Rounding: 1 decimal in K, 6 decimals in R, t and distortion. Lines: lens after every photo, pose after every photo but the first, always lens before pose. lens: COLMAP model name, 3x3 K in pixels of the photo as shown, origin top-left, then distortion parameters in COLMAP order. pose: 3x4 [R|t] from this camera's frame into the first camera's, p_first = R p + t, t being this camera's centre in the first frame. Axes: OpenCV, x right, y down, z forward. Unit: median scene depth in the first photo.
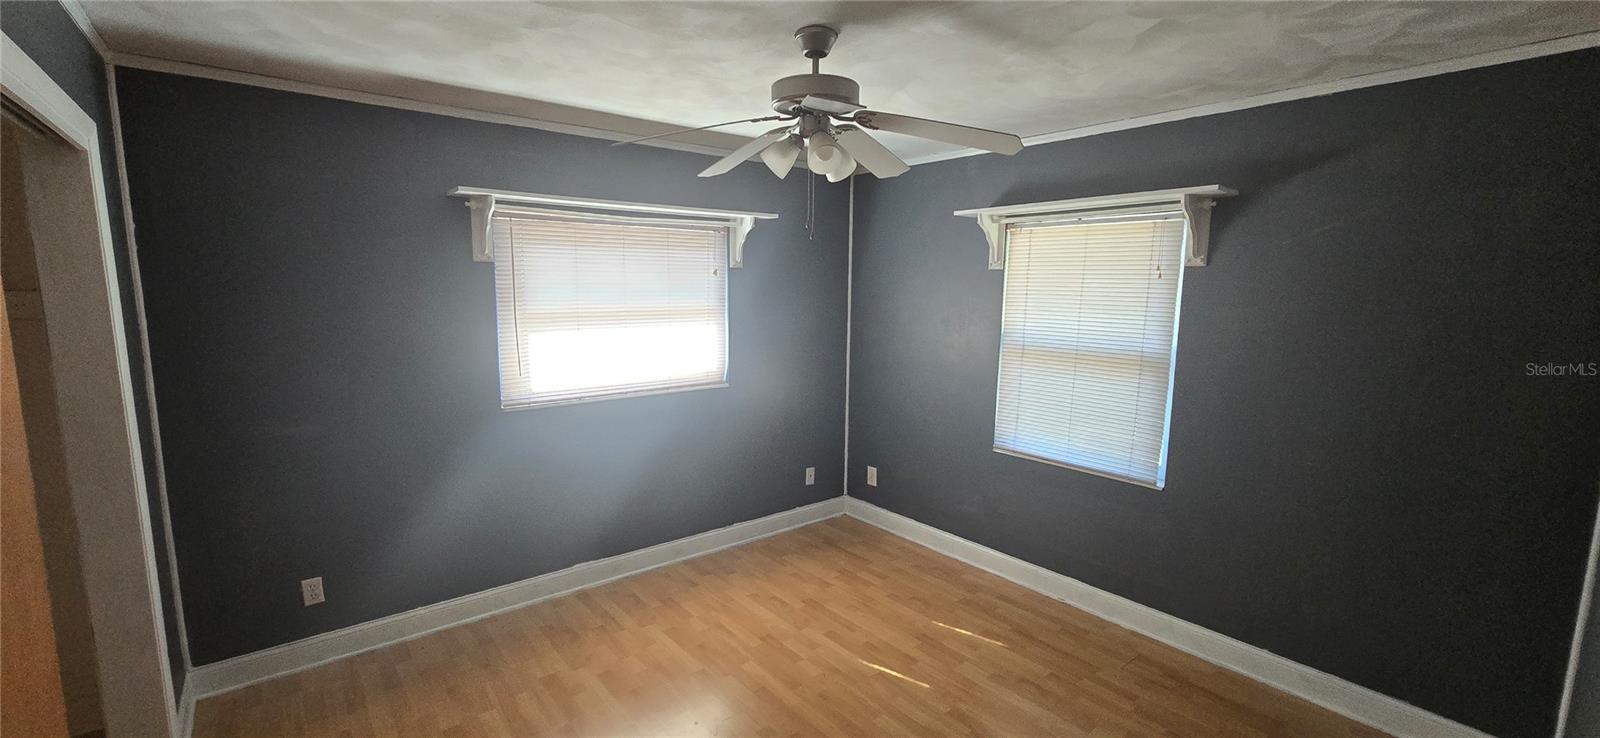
lens RADIAL K [[647.7, 0, 799.8], [0, 647.7, 375.7], [0, 0, 1]] dist [-0.003728, 0.002114]
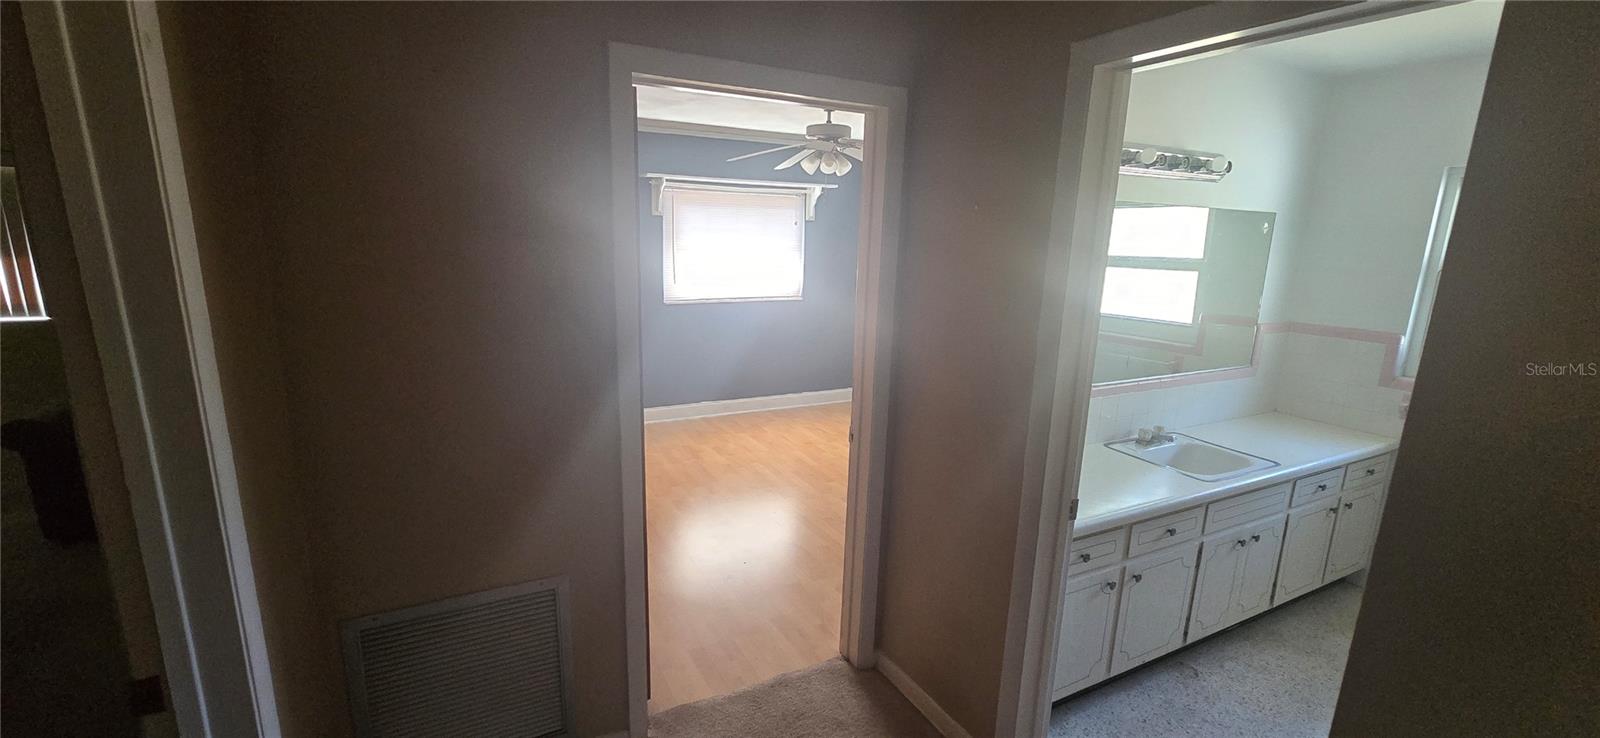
lens RADIAL K [[647.7, 0, 794.7], [0, 647.7, 370.5], [0, 0, 1]] dist [-0.003728, 0.002114]
pose [[0.978968, 0.058004, -0.195597, 0.201519], [-0.044932, 0.996491, 0.070623, 0.085242], [0.199007, -0.060350, 0.978138, -0.558765]]
